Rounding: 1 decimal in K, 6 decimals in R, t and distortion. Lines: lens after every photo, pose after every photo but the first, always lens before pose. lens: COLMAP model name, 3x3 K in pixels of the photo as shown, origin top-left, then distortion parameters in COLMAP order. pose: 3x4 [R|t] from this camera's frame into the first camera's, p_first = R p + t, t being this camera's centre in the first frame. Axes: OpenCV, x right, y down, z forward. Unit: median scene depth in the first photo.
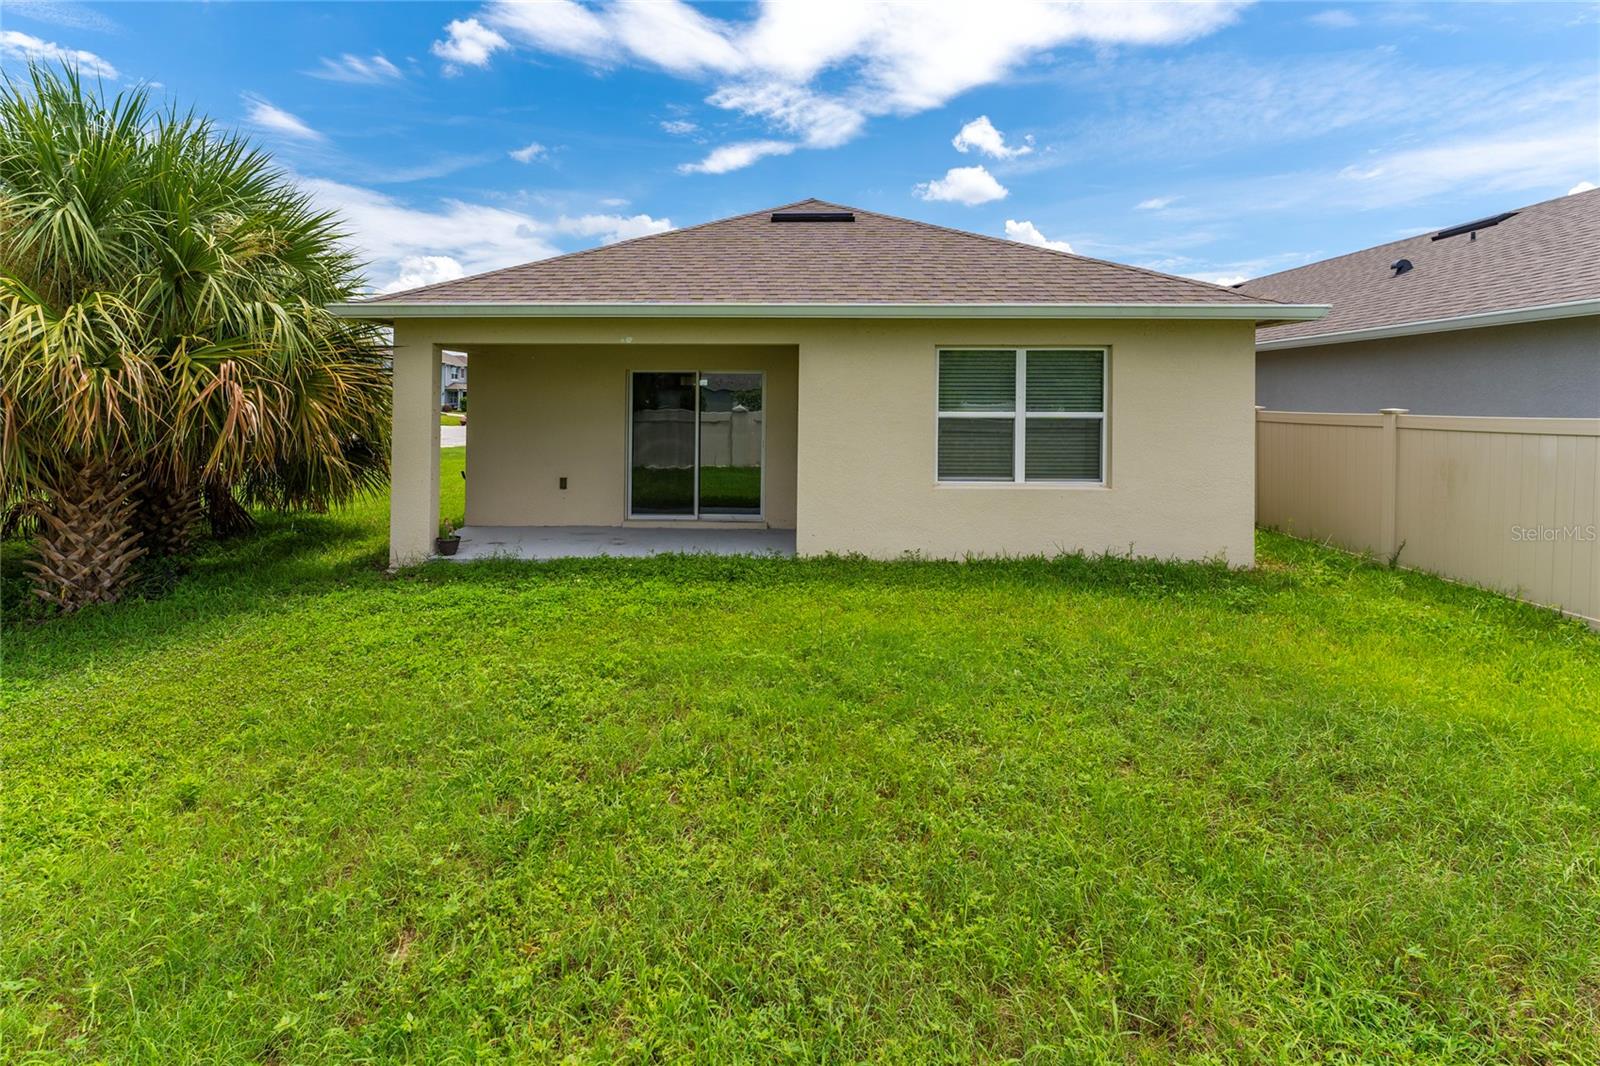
lens RADIAL K [[814.8, 0, 799.6], [0, 814.8, 383.5], [0, 0, 1]] dist [-0.000048, 0.000249]
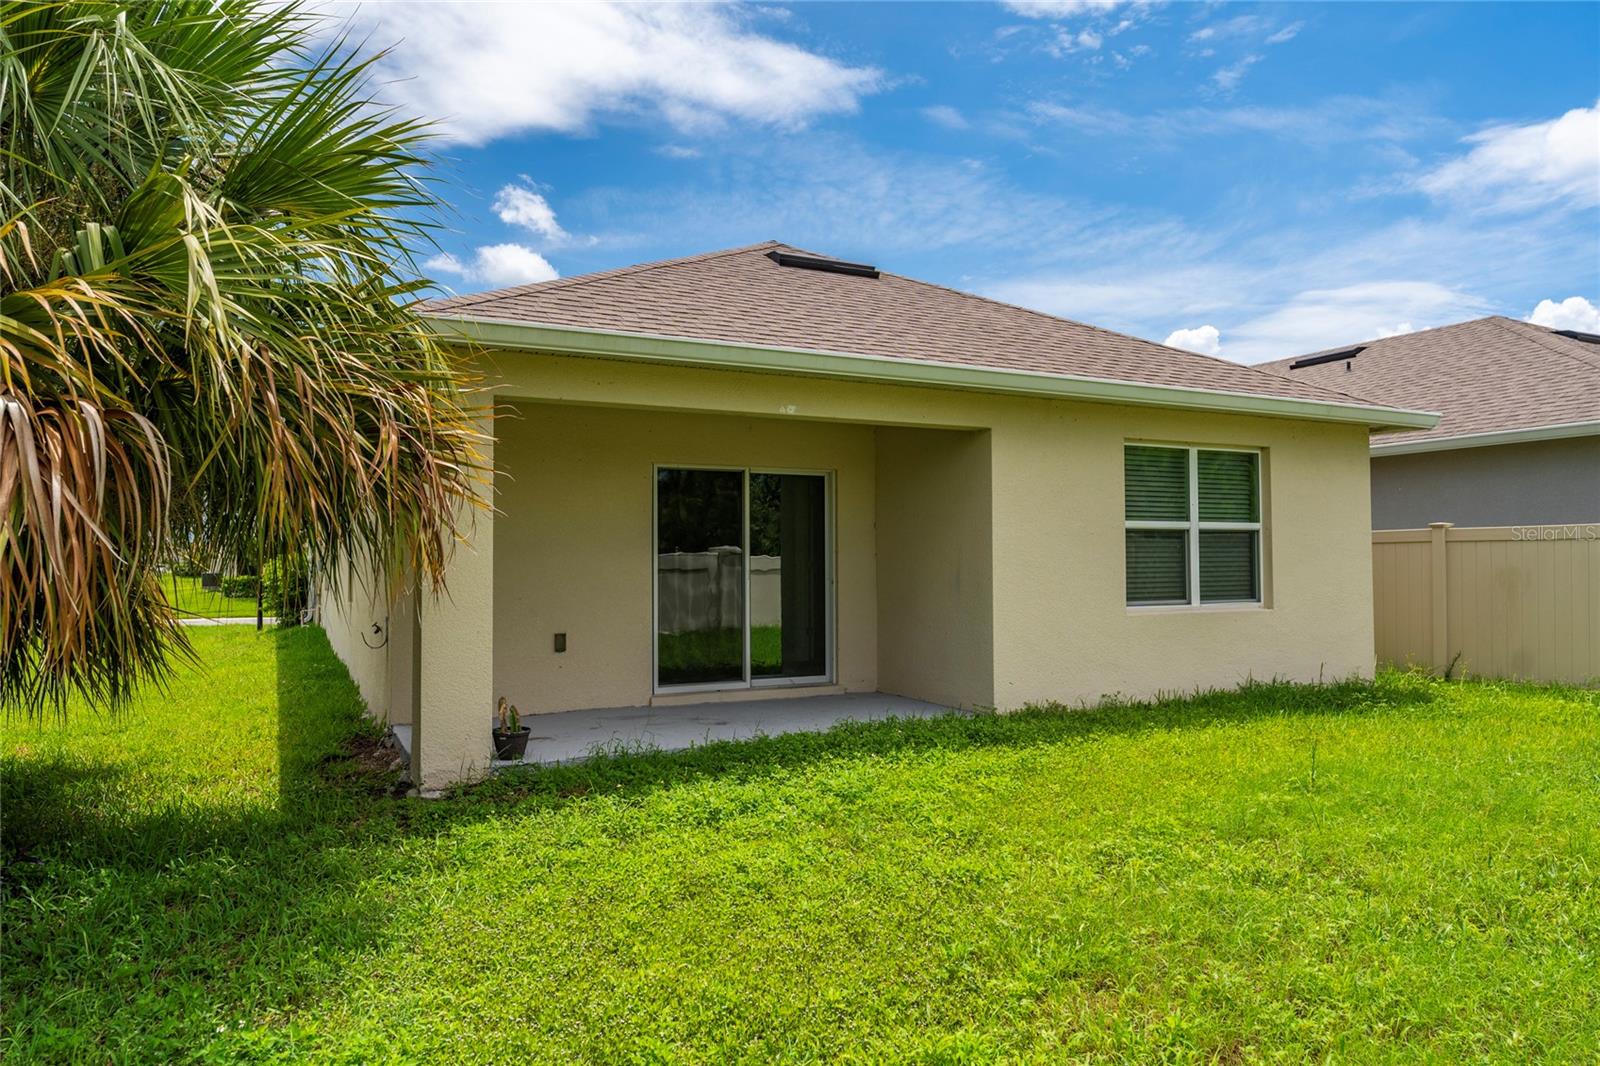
lens RADIAL K [[1138.5, 0, 887.4], [0, 1138.5, 534.2], [0, 0, 1]] dist [0.002375, -0.000278]
pose [[0.857311, 0.000449, 0.514798, -0.463565], [0.003970, 0.999964, -0.007483, 0.041905], [-0.514783, 0.008459, 0.857279, 0.116205]]
